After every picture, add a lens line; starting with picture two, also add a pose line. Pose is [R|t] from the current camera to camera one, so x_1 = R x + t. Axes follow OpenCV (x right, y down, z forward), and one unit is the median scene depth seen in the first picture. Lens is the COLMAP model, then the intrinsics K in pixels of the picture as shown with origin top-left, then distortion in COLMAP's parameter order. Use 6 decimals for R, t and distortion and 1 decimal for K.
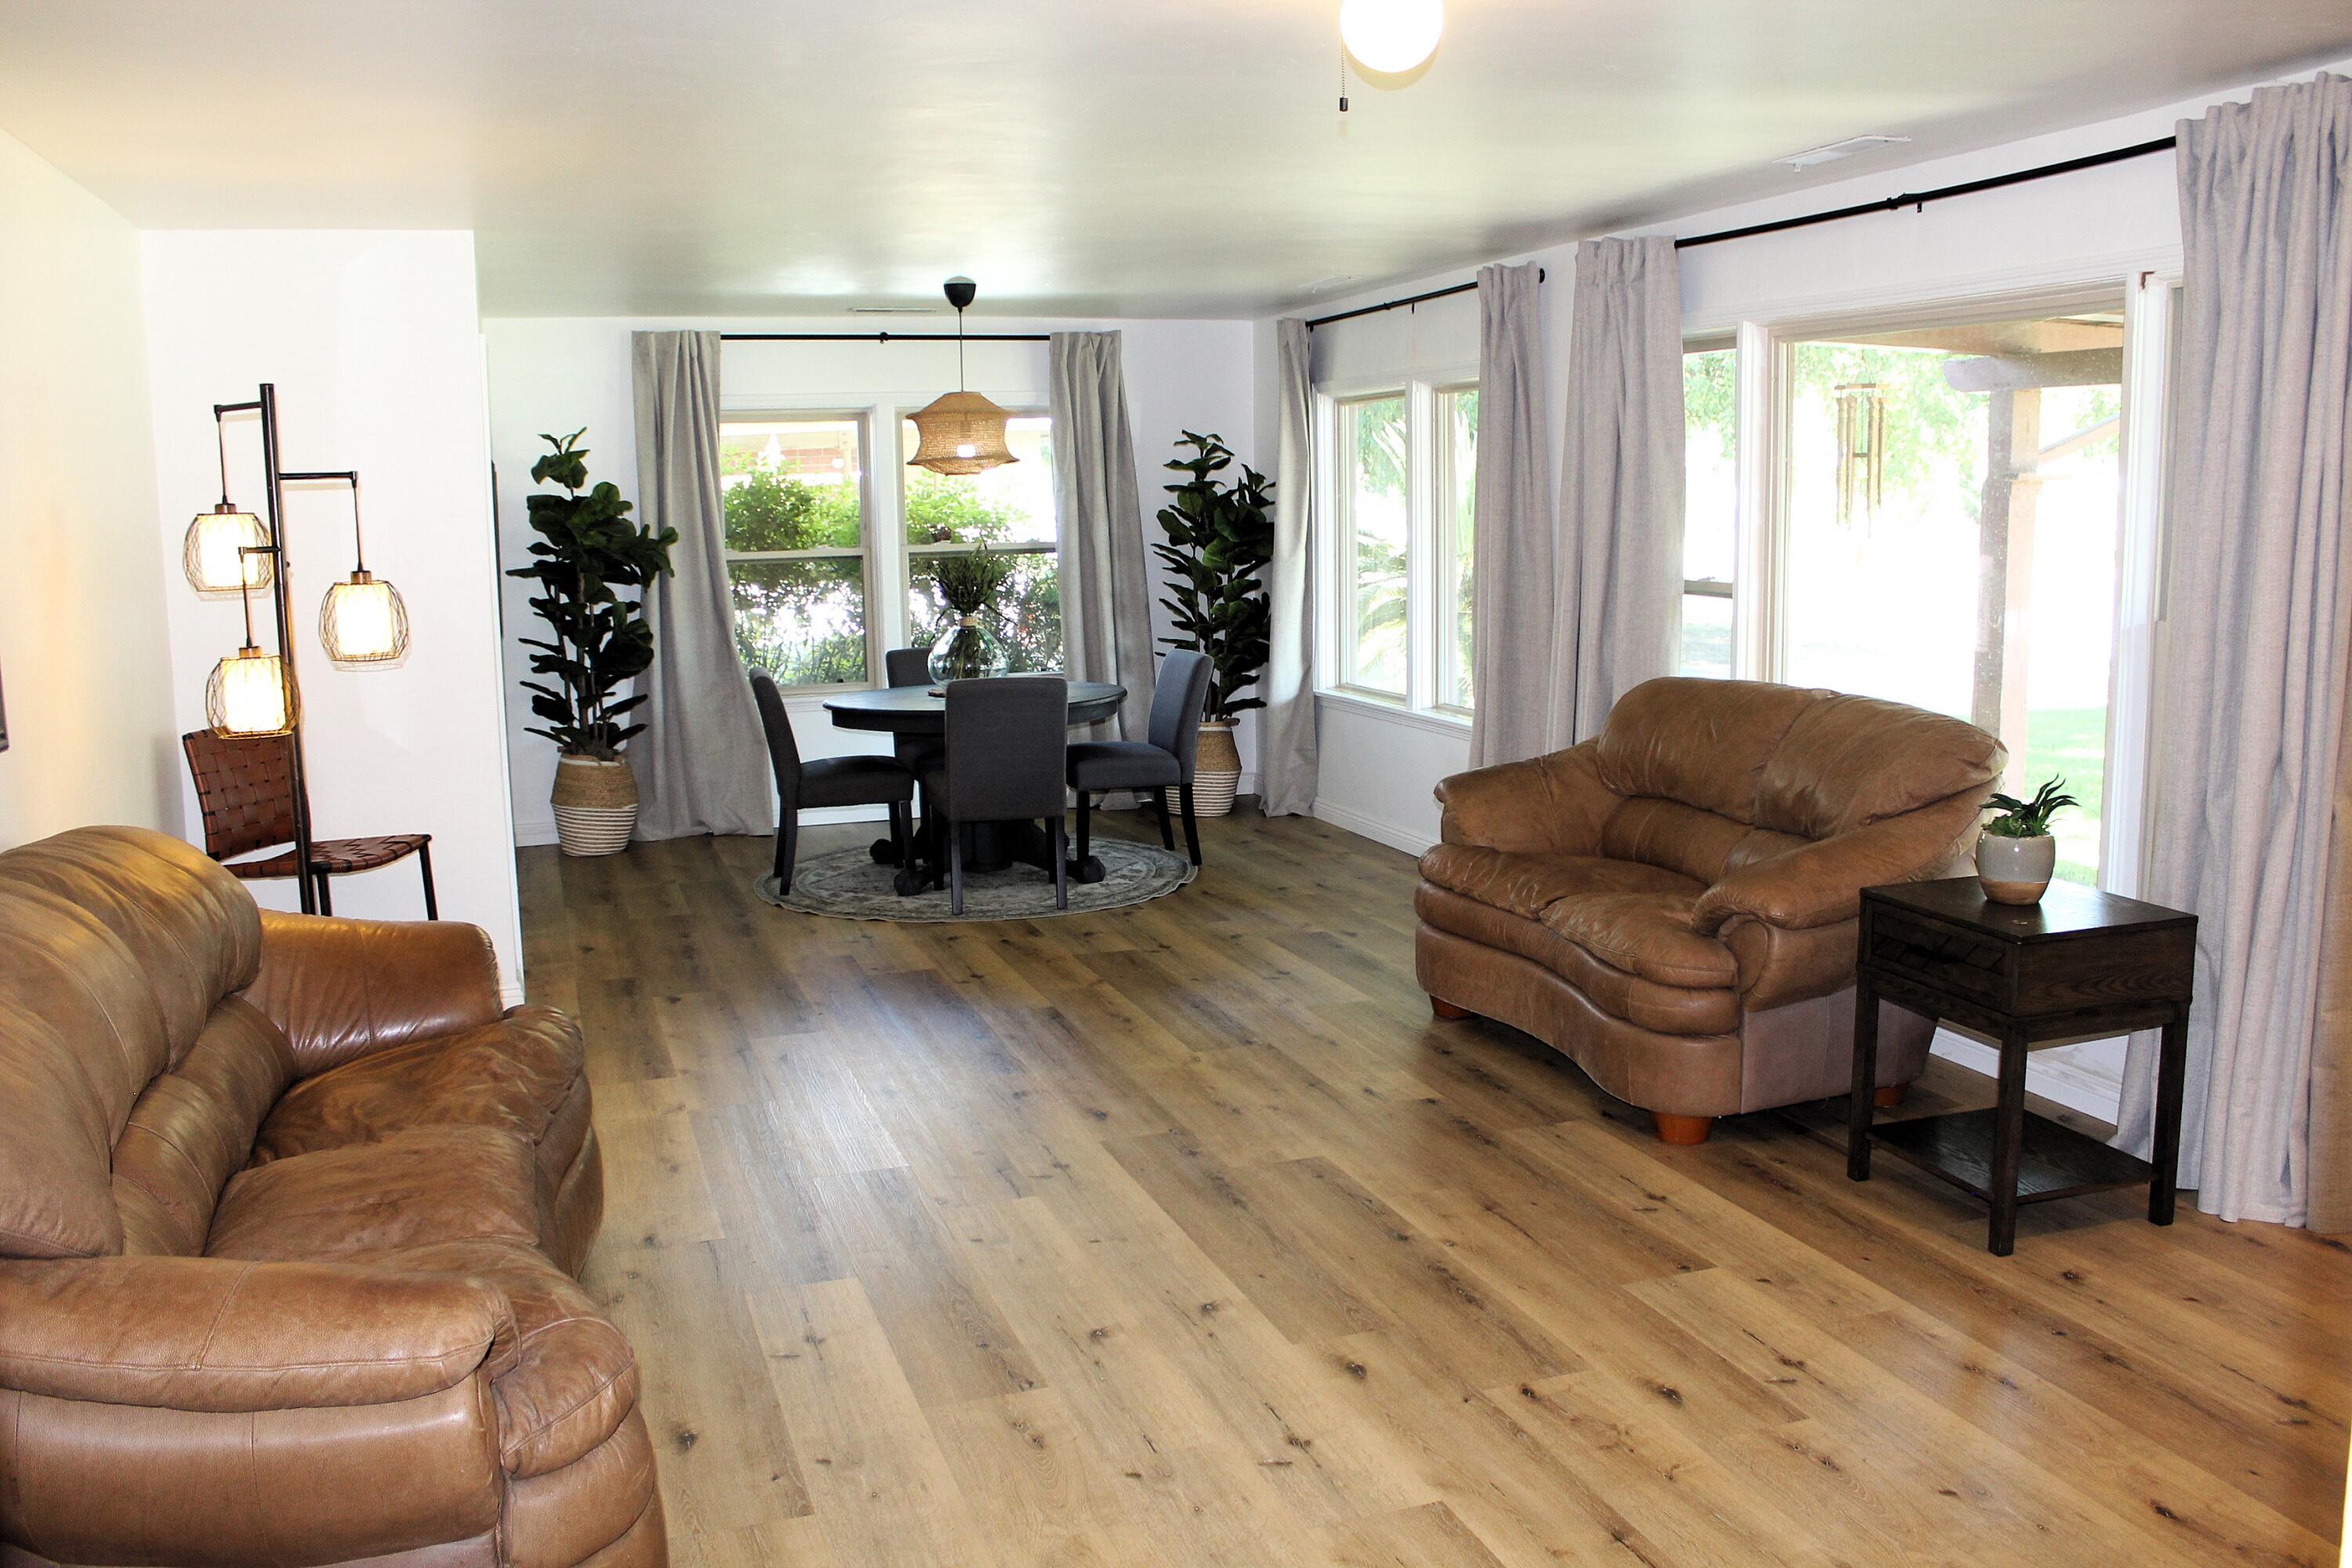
lens RADIAL K [[1946.3, 0, 1181.4], [0, 1946.3, 797.2], [0, 0, 1]] dist [-0.098692, 0.000340]
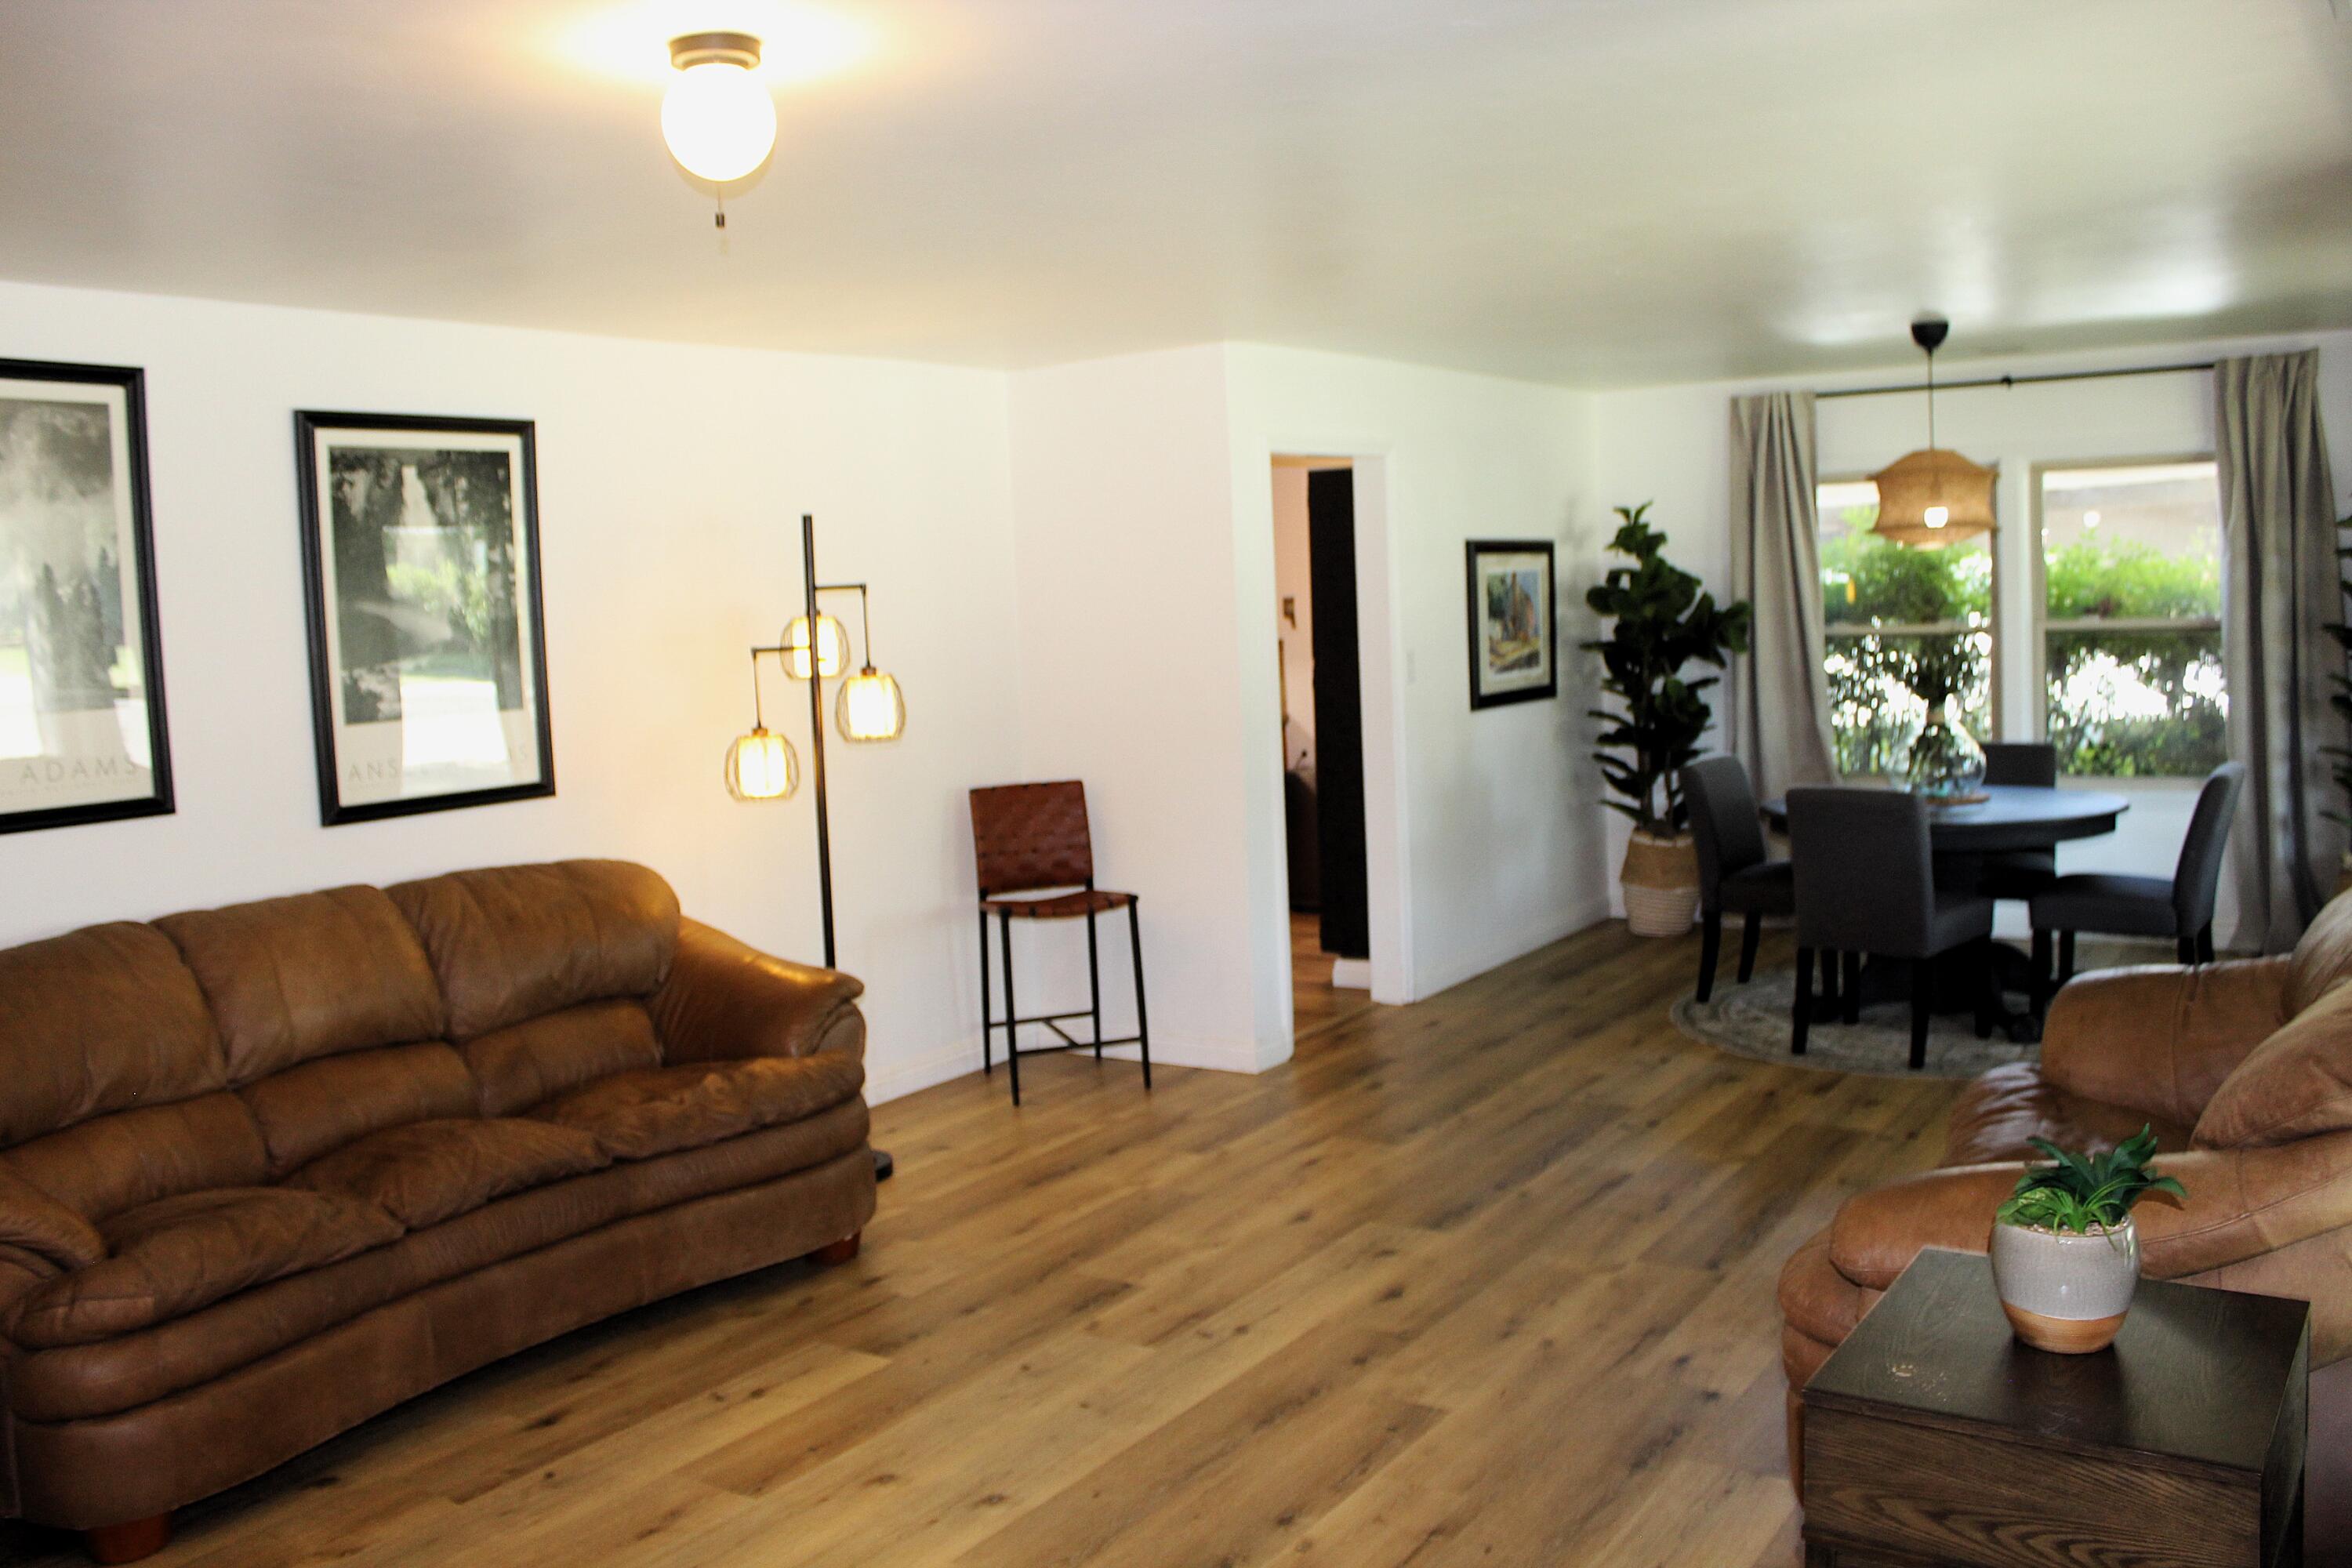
lens RADIAL K [[1946.3, 0, 1182.4], [0, 1946.3, 765.4], [0, 0, 1]] dist [-0.098692, 0.000340]
pose [[0.603435, 0.060122, -0.795142, 0.541641], [-0.089511, 0.995959, 0.007376, -0.068814], [0.792372, 0.066723, 0.606378, 0.348440]]
